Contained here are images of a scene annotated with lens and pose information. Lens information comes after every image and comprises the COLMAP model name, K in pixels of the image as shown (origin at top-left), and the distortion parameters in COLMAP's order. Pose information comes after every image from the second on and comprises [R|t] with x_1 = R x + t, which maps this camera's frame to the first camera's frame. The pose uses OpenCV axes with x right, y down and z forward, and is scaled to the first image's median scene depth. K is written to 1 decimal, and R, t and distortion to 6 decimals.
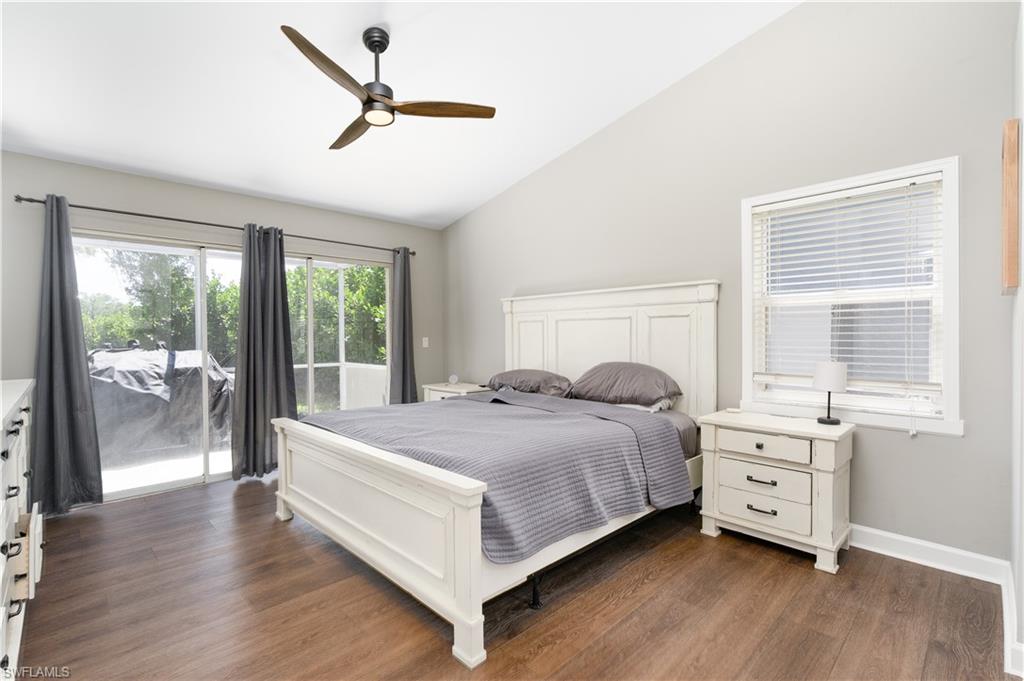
lens RADIAL K [[468.5, 0, 509.9], [0, 468.5, 339.3], [0, 0, 1]] dist [0.000323, -0.001061]
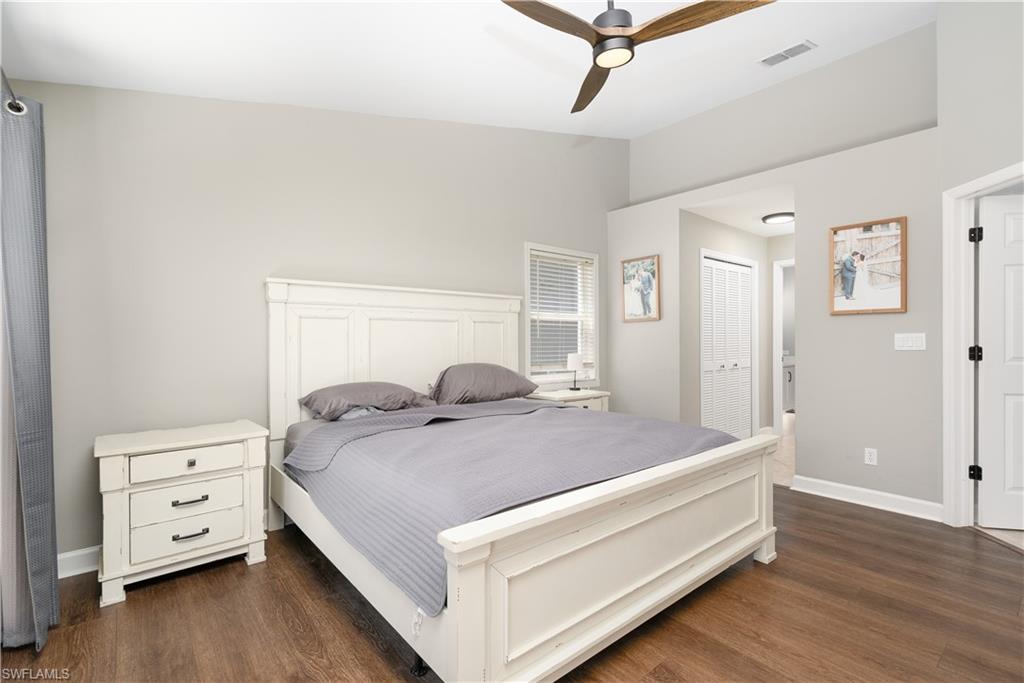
lens RADIAL K [[468.5, 0, 511.2], [0, 468.5, 341.3], [0, 0, 1]] dist [0.000323, -0.001061]
pose [[0.081340, 0.001423, 0.996685, -0.598924], [0.004562, 0.999988, -0.001800, 0.001152], [-0.996676, 0.004693, 0.081332, 0.616456]]
